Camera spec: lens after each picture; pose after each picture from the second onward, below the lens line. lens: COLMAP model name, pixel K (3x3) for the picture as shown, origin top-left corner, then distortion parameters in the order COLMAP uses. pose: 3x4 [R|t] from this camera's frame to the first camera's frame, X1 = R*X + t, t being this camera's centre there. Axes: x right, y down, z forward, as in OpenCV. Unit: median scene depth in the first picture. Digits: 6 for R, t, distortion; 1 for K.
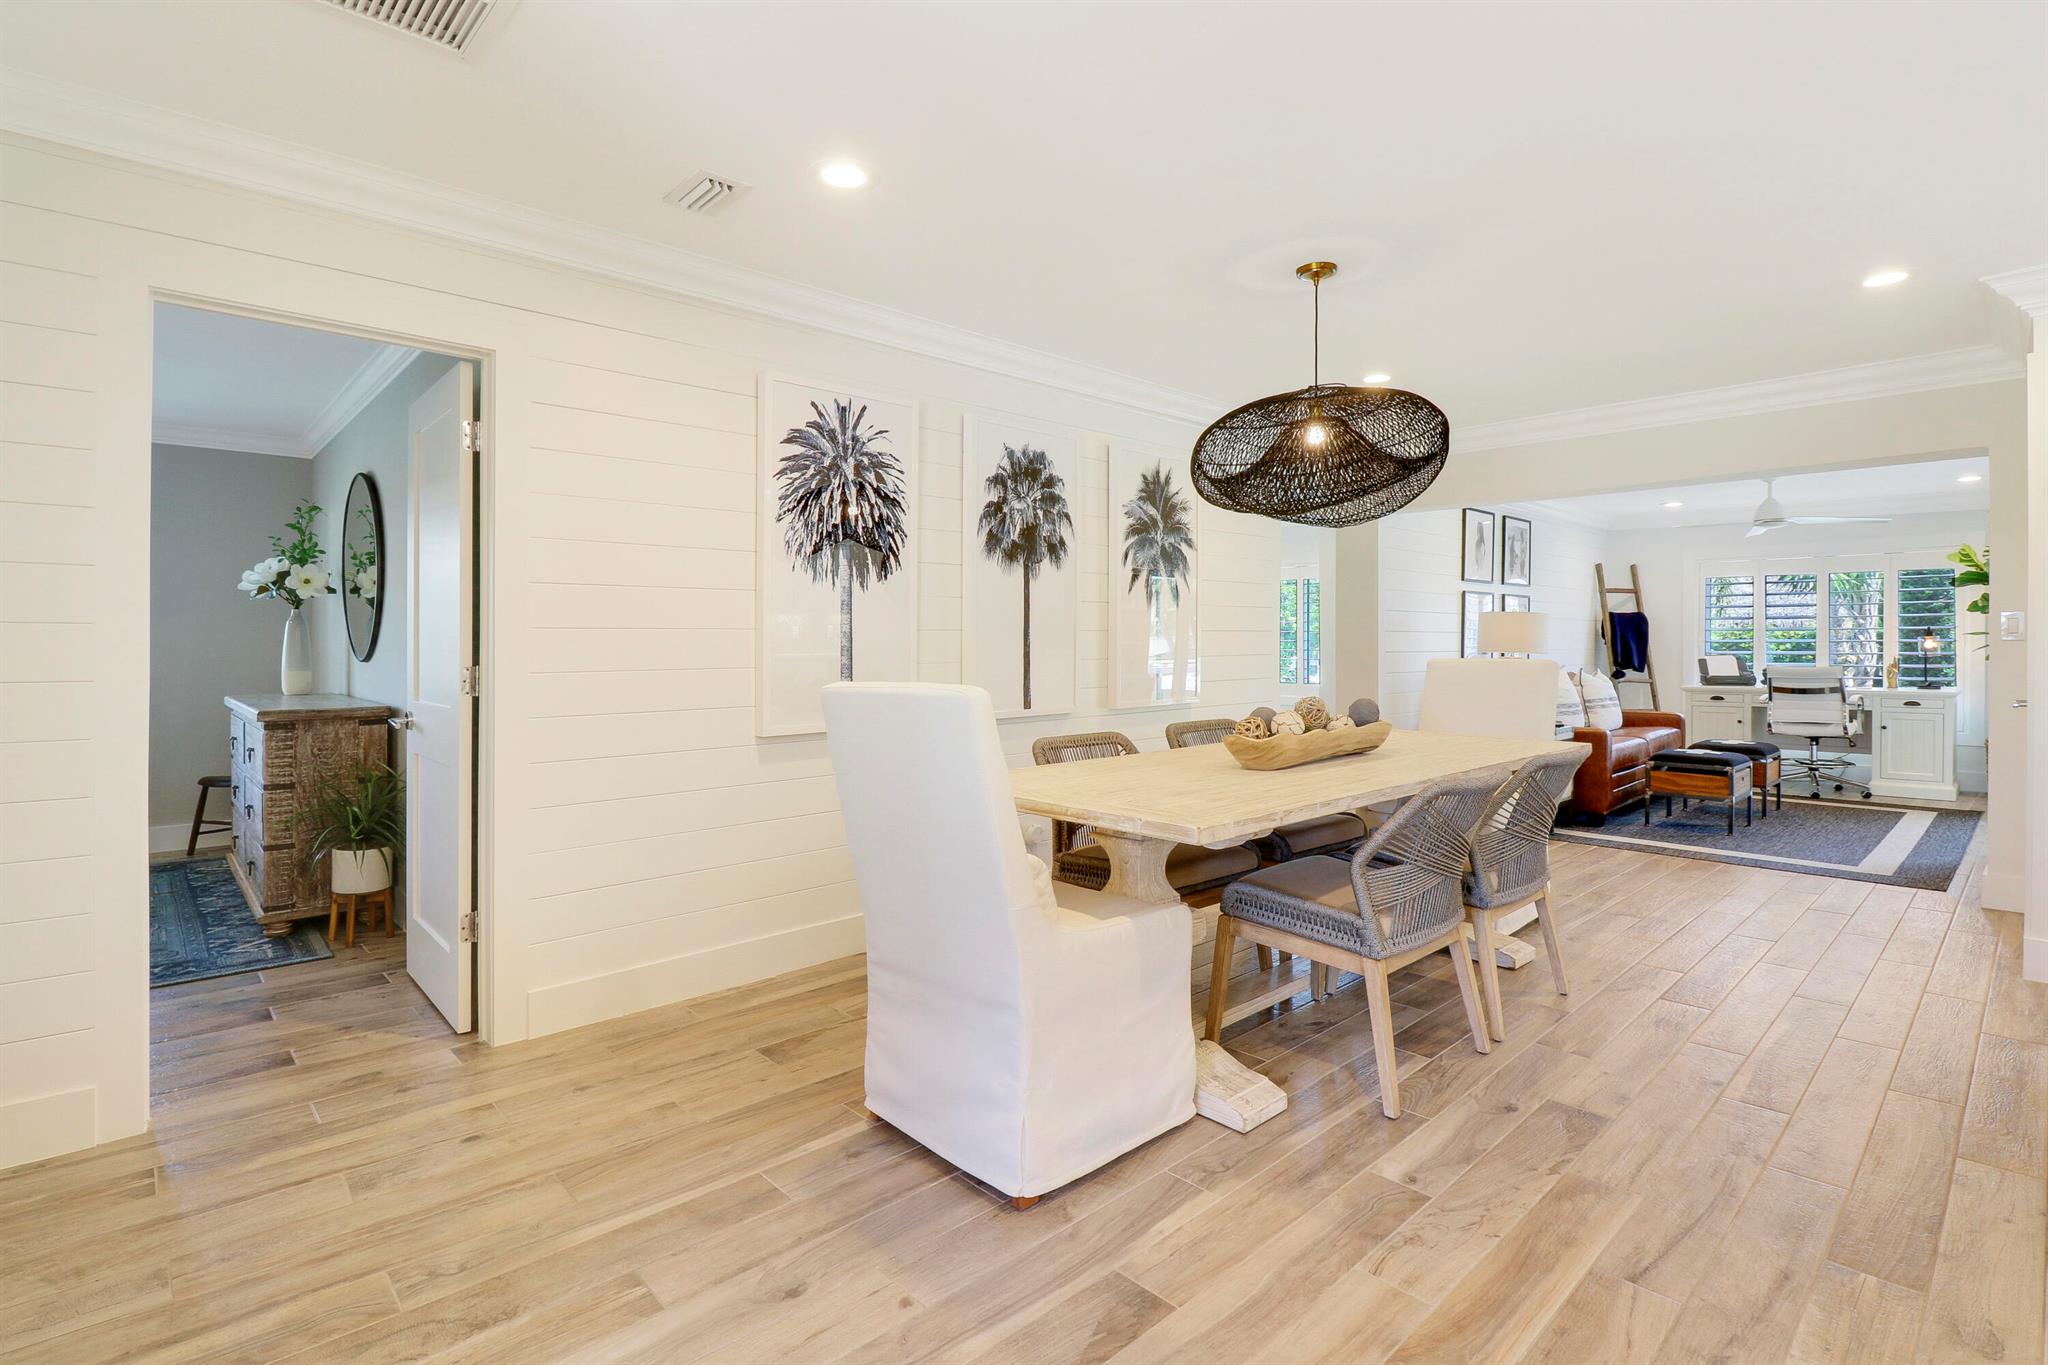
lens RADIAL K [[970.8, 0, 1020.3], [0, 970.8, 635.0], [0, 0, 1]] dist [-0.003476, -0.010826]
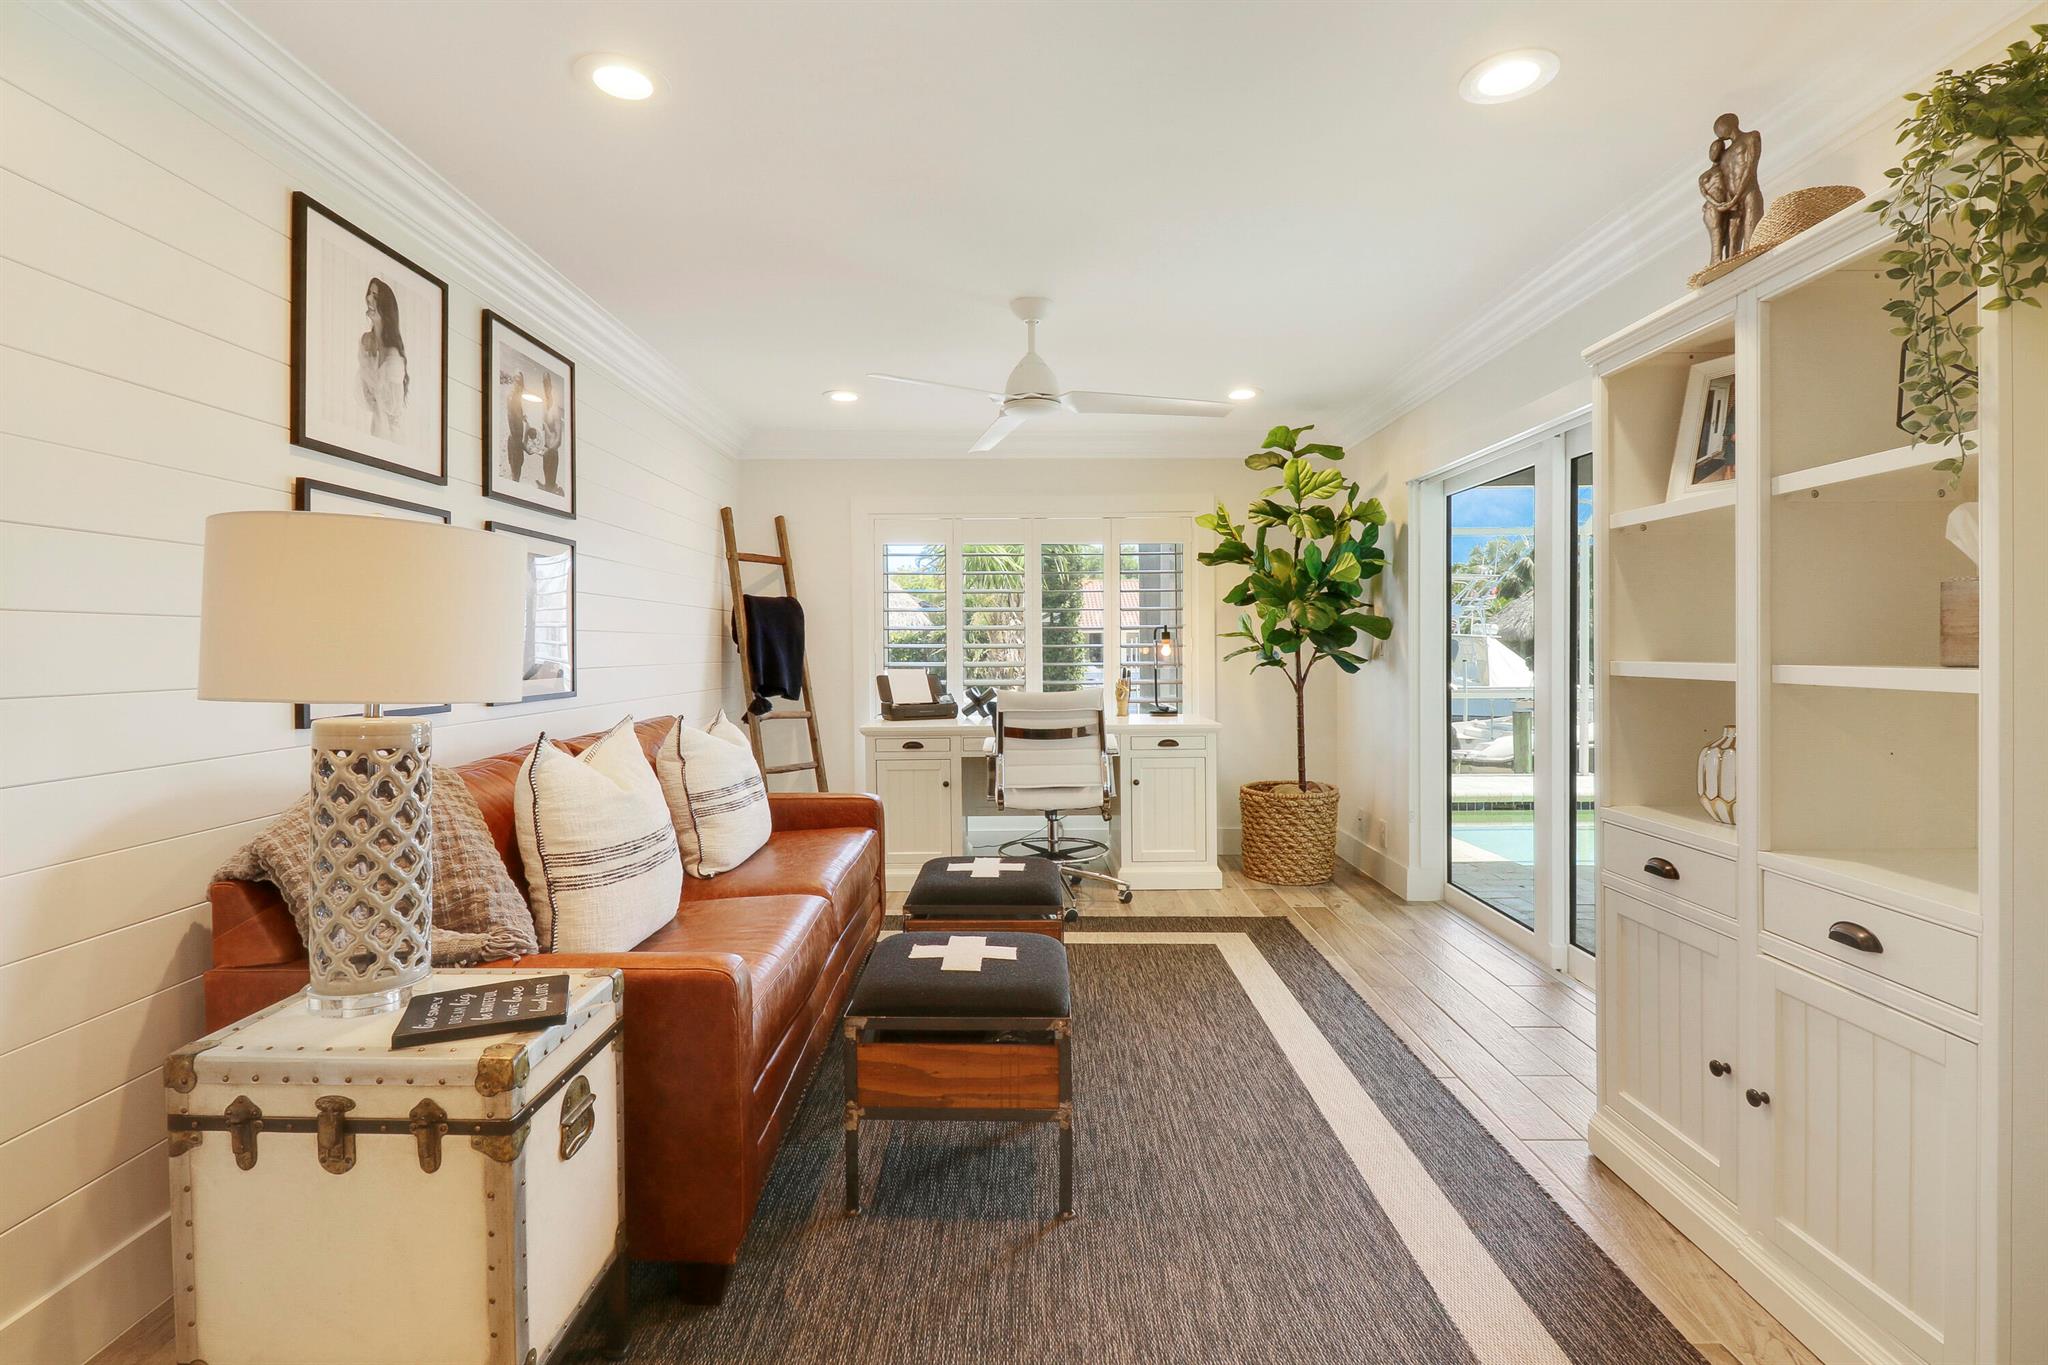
lens RADIAL K [[970.8, 0, 1008.1], [0, 970.8, 659.4], [0, 0, 1]] dist [-0.003476, -0.010826]
pose [[0.687966, -0.012662, 0.725633, 0.742362], [-0.002798, 0.999794, 0.020099, 0.004632], [-0.725738, -0.015858, 0.687789, 1.220640]]
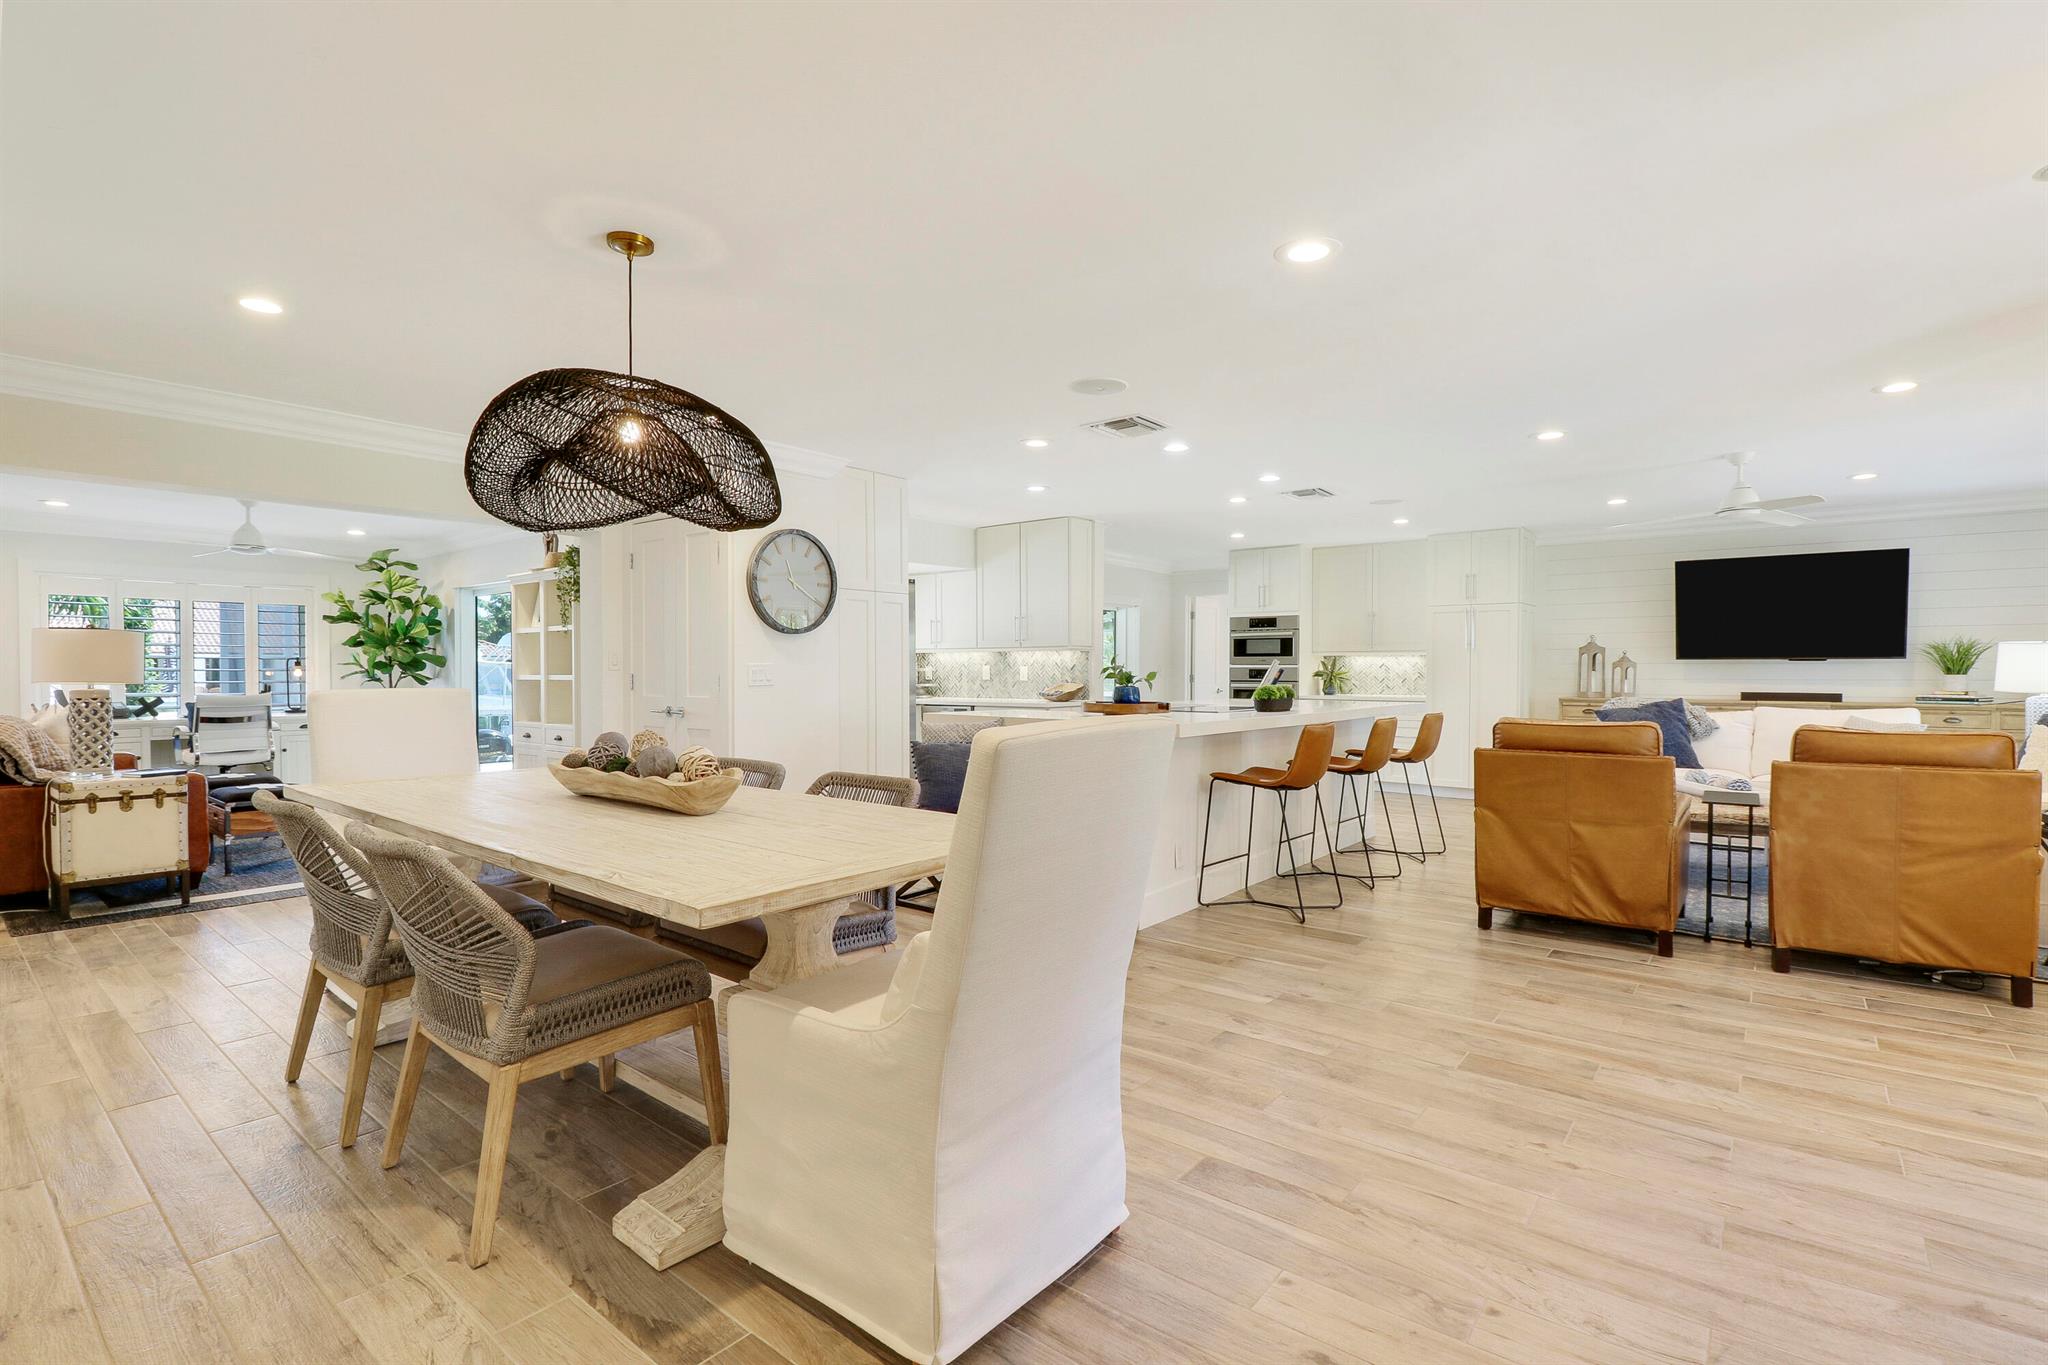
lens RADIAL K [[958.1, 0, 1012.7], [0, 958.1, 687.8], [0, 0, 1]] dist [-0.006822, -0.007959]
pose [[-0.140701, -0.014177, 0.989951, -0.520174], [-0.009286, 0.999872, 0.012999, 0.009156], [-0.990009, -0.007364, -0.140815, 0.677867]]
